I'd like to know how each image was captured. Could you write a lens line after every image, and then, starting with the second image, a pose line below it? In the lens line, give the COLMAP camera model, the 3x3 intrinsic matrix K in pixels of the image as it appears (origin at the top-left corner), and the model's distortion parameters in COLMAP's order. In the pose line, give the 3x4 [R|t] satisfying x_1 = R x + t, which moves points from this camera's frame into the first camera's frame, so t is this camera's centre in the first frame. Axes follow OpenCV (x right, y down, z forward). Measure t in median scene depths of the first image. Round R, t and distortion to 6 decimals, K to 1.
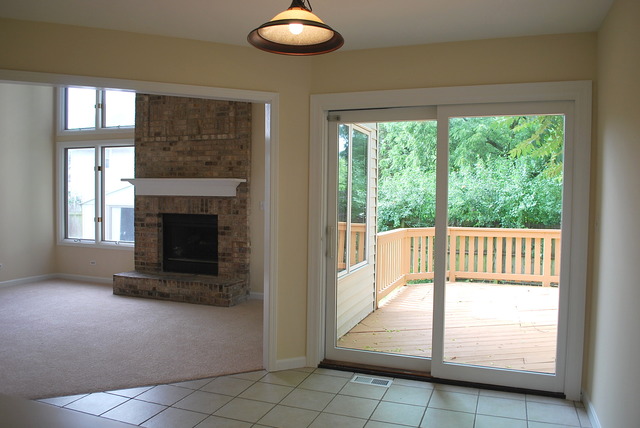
lens RADIAL K [[506.4, 0, 321.2], [0, 506.4, 209.7], [0, 0, 1]] dist [-0.081466, 0.004217]
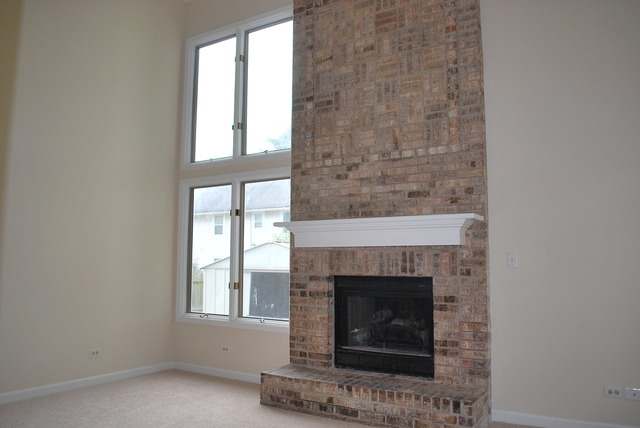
lens RADIAL K [[506.4, 0, 319.0], [0, 506.4, 209.6], [0, 0, 1]] dist [-0.081466, 0.004217]
pose [[0.980239, -0.027657, -0.195875, -0.213596], [-0.000153, 0.990072, -0.140561, 0.014910], [0.197818, 0.137814, 0.970503, 0.365532]]
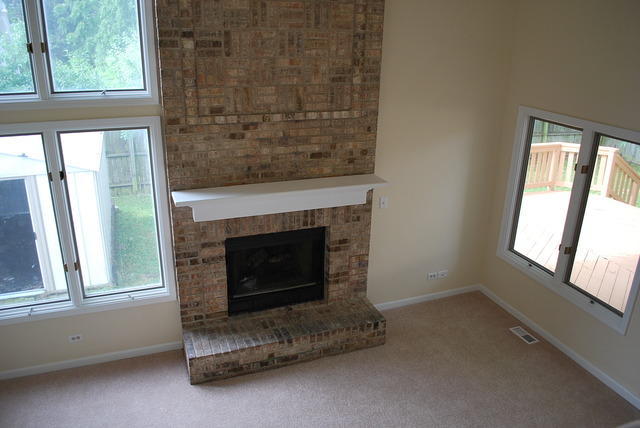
lens RADIAL K [[506.4, 0, 320.8], [0, 506.4, 212.1], [0, 0, 1]] dist [-0.081466, 0.004217]
pose [[0.747014, -0.226761, 0.624939, -0.635281], [0.008216, 0.943107, 0.332389, -0.236672], [-0.664757, -0.243164, 0.706377, 0.507841]]
